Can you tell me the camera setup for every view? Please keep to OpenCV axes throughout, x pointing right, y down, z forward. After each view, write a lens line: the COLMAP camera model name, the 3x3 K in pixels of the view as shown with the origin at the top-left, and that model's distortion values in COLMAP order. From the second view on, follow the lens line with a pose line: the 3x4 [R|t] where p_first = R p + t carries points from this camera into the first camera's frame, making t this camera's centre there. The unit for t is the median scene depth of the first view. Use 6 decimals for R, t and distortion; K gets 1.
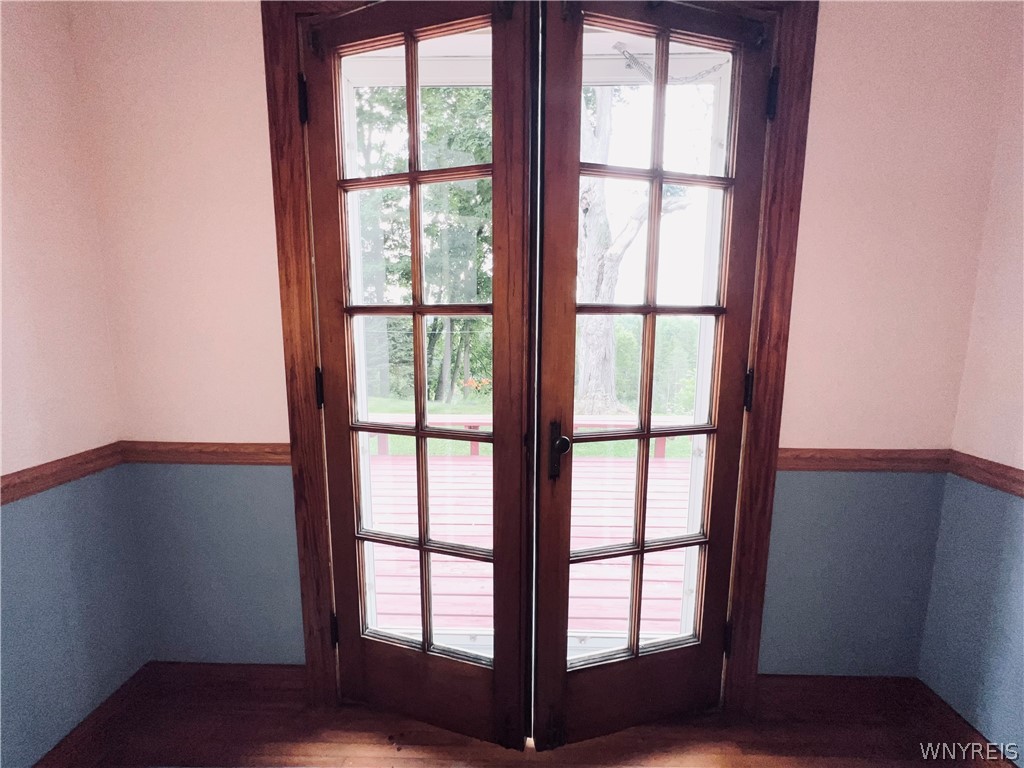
lens RADIAL K [[410.9, 0, 510.4], [0, 410.9, 381.7], [0, 0, 1]] dist [-0.002328, 0.000328]
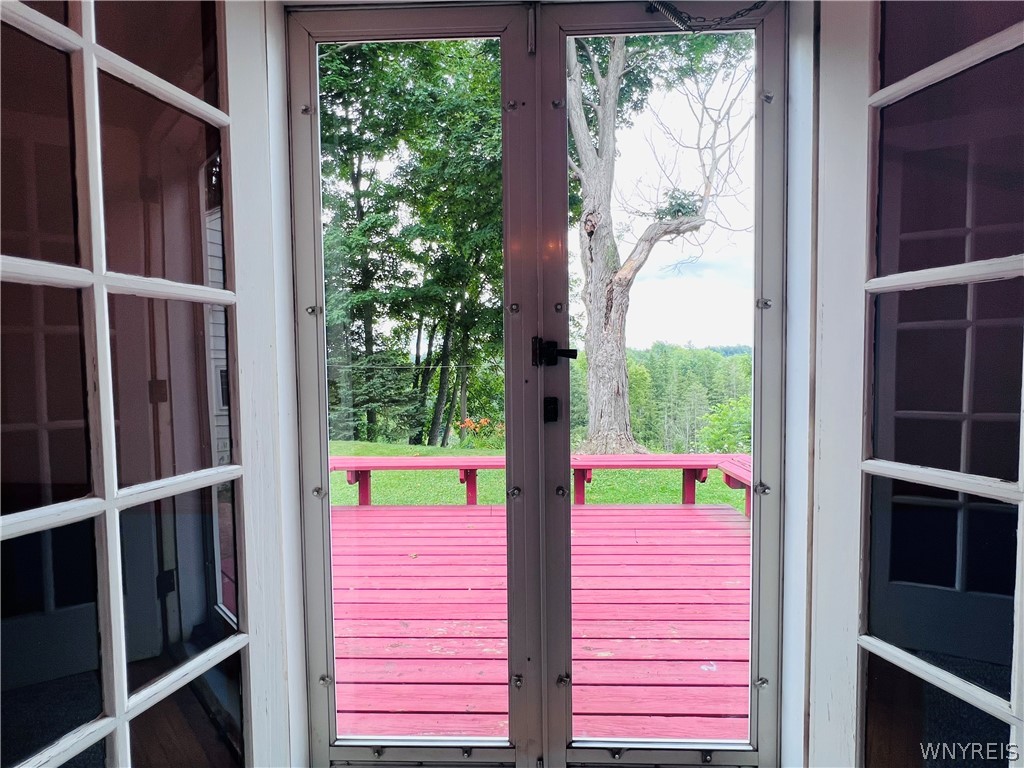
lens RADIAL K [[449.8, 0, 508.1], [0, 449.8, 384.3], [0, 0, 1]] dist [-0.004210, -0.000056]
pose [[0.999833, -0.016469, -0.007961, 0.000190], [0.015710, 0.996042, -0.087487, 0.004681], [0.009370, 0.087347, 0.996134, 0.016766]]
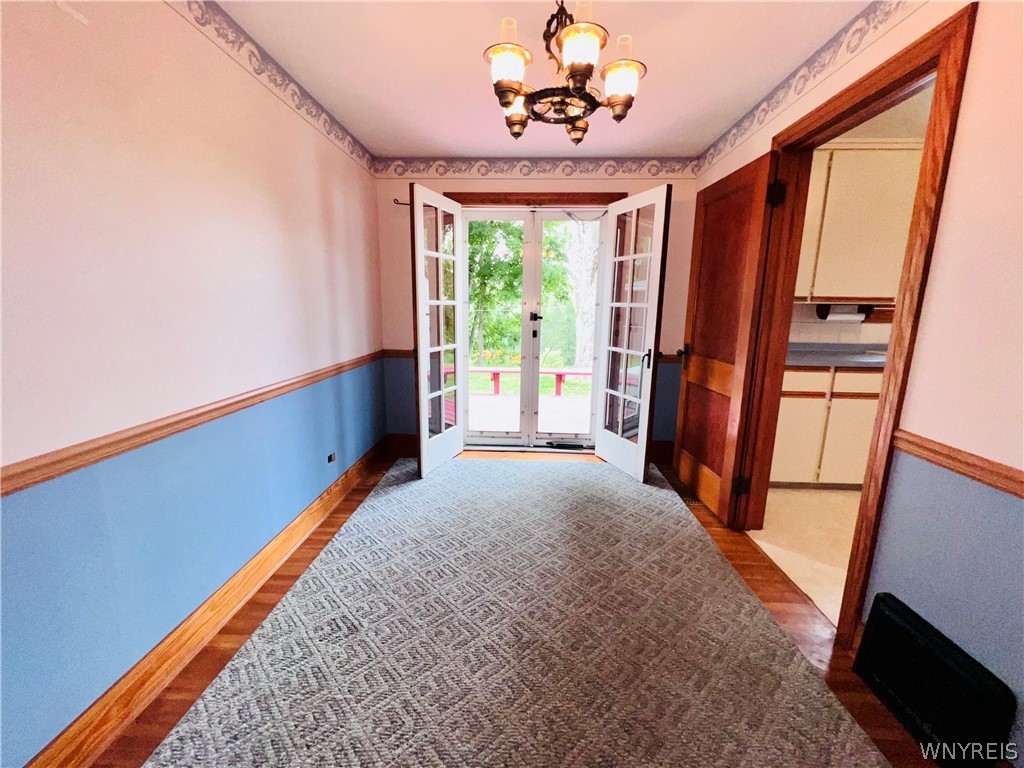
lens RADIAL K [[410.9, 0, 511.8], [0, 410.9, 382.3], [0, 0, 1]] dist [-0.002328, 0.000328]
pose [[0.999783, 0.013401, -0.015977, -0.002657], [-0.012541, 0.998529, 0.052750, 0.020021], [0.016661, -0.052538, 0.998480, -0.169977]]
